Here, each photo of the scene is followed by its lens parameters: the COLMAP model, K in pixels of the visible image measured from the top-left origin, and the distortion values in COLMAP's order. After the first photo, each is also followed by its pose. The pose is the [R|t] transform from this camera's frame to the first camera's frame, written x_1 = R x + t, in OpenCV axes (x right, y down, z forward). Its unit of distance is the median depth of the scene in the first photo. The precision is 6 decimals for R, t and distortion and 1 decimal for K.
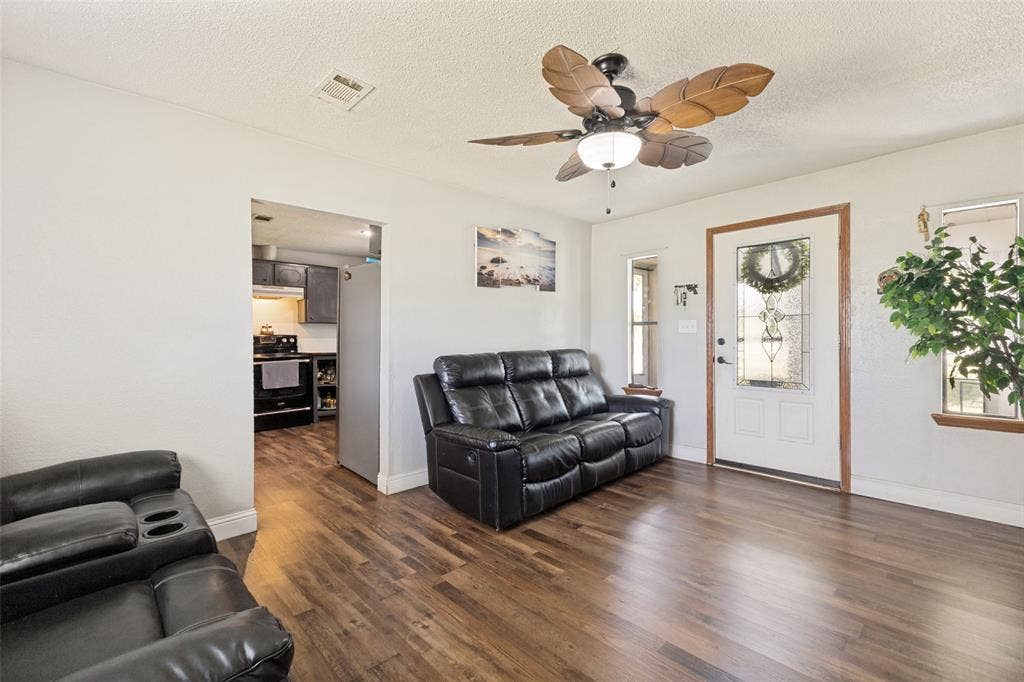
lens RADIAL K [[440.9, 0, 511.1], [0, 440.9, 343.5], [0, 0, 1]] dist [0.000773, 0.000061]
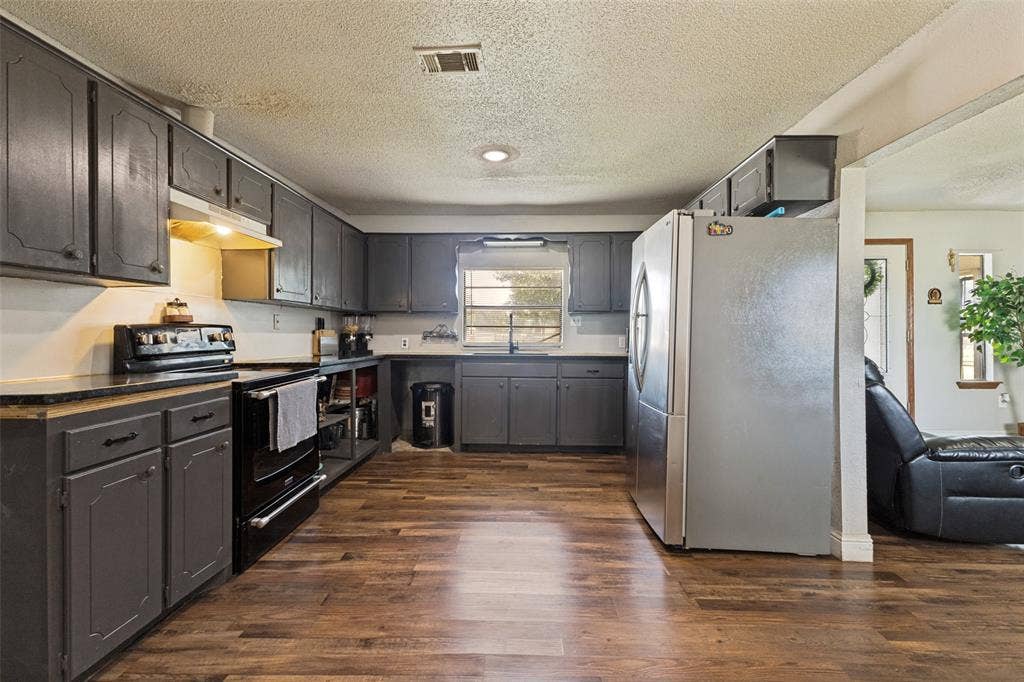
lens RADIAL K [[451.3, 0, 509.7], [0, 451.3, 331.7], [0, 0, 1]] dist [0.000324, 0.000058]
pose [[0.707356, -0.003781, 0.706847, -1.163877], [0.000226, 0.999987, 0.005123, -0.025260], [-0.706857, -0.003464, 0.707348, 0.877828]]
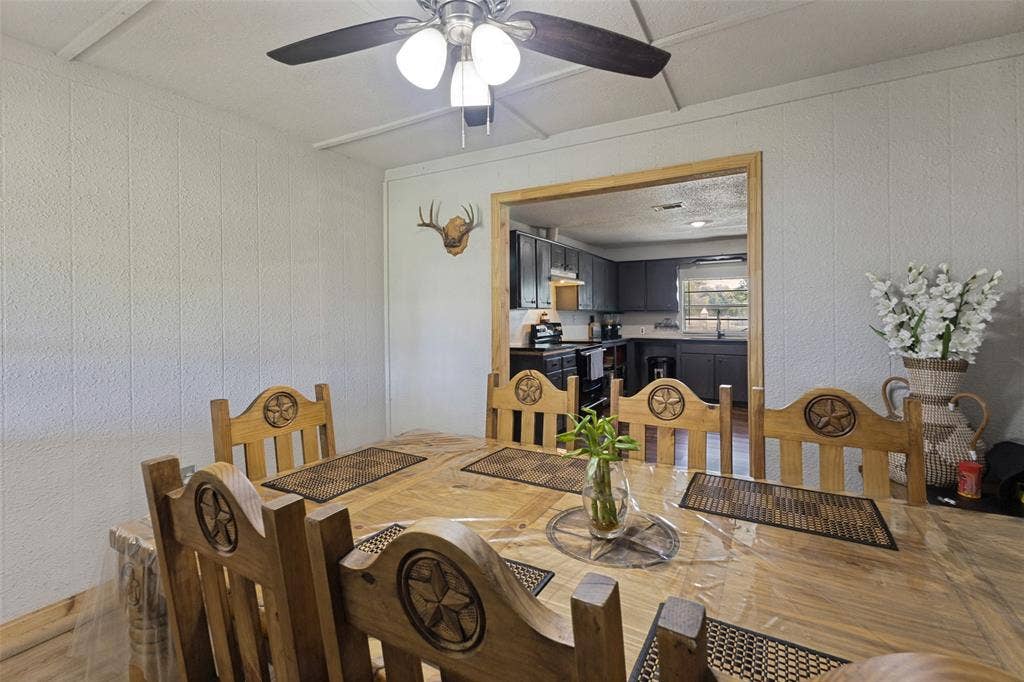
lens RADIAL K [[451.8, 0, 508.2], [0, 451.8, 314.1], [0, 0, 1]] dist [0.000844, 0.000027]
pose [[0.958600, -0.008851, 0.284619, -1.665305], [0.008978, 0.999959, 0.000858, -0.073016], [-0.284615, 0.001733, 0.958640, 0.164692]]
